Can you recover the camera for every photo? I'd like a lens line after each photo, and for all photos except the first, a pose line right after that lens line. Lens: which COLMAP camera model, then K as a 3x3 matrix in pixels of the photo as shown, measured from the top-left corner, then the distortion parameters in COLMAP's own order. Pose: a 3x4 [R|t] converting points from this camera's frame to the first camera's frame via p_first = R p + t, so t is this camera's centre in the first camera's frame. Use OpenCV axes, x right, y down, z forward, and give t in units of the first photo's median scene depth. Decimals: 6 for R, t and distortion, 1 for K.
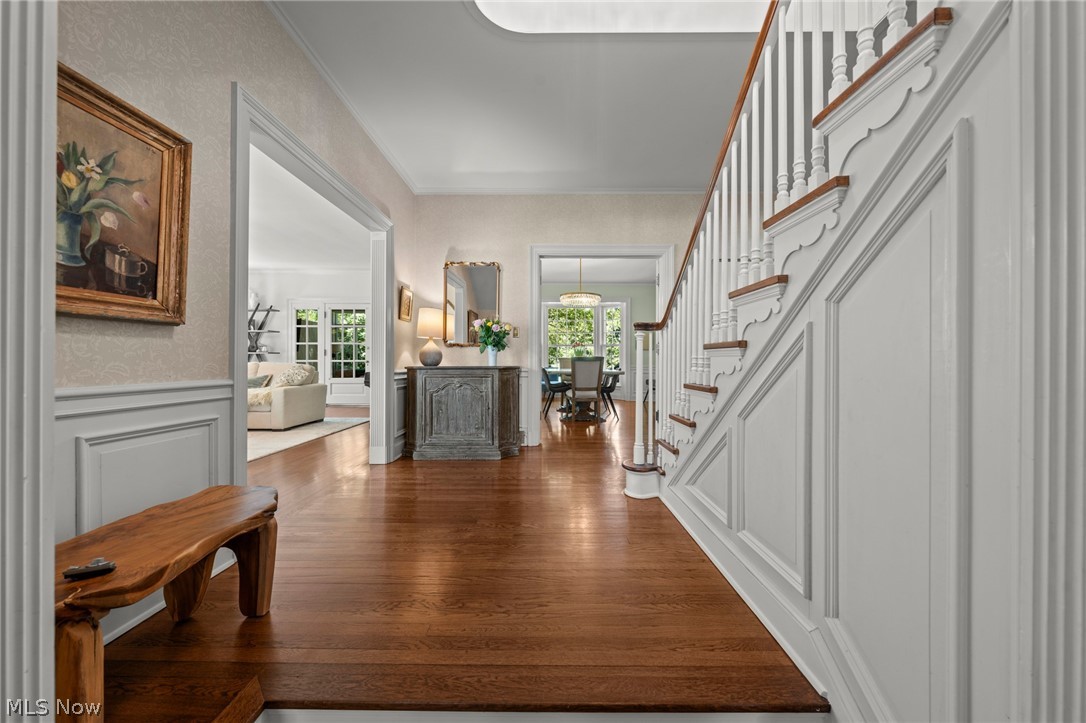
lens RADIAL K [[387.0, 0, 546.7], [0, 387.0, 360.6], [0, 0, 1]] dist [0.000491, -0.000247]
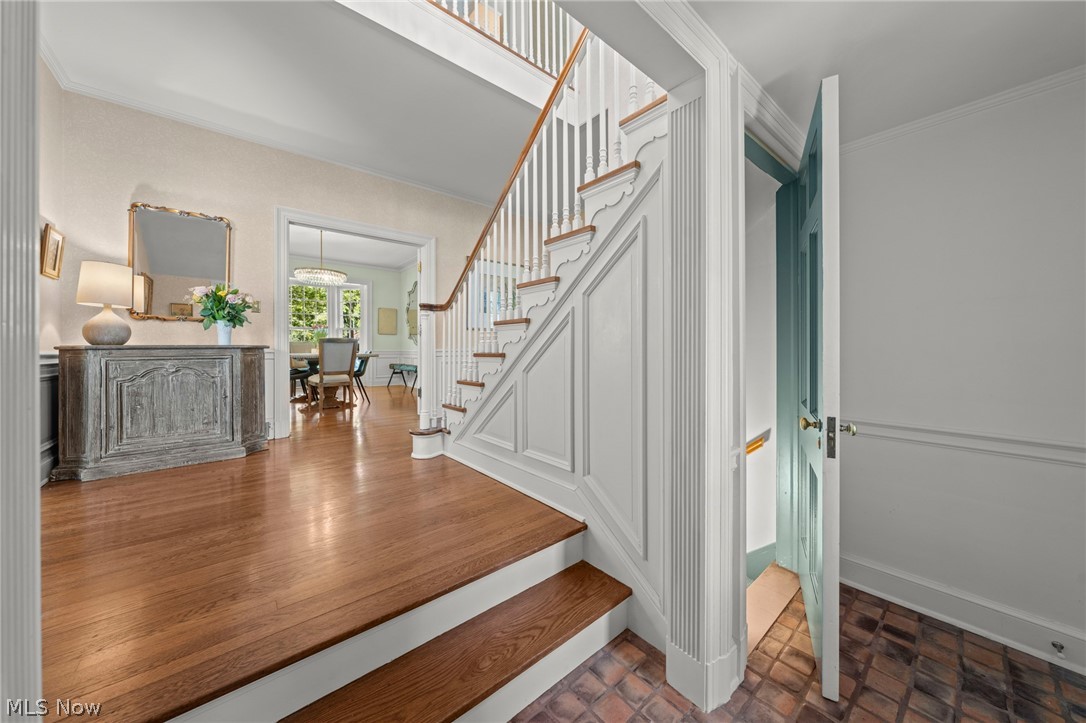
lens RADIAL K [[376.1, 0, 557.7], [0, 376.1, 352.6], [0, 0, 1]] dist [0.000811, -0.000043]
pose [[0.747238, -0.014368, 0.664401, -0.196997], [0.008294, 0.999890, 0.012295, 0.034072], [-0.664505, -0.003677, 0.747275, -0.074968]]
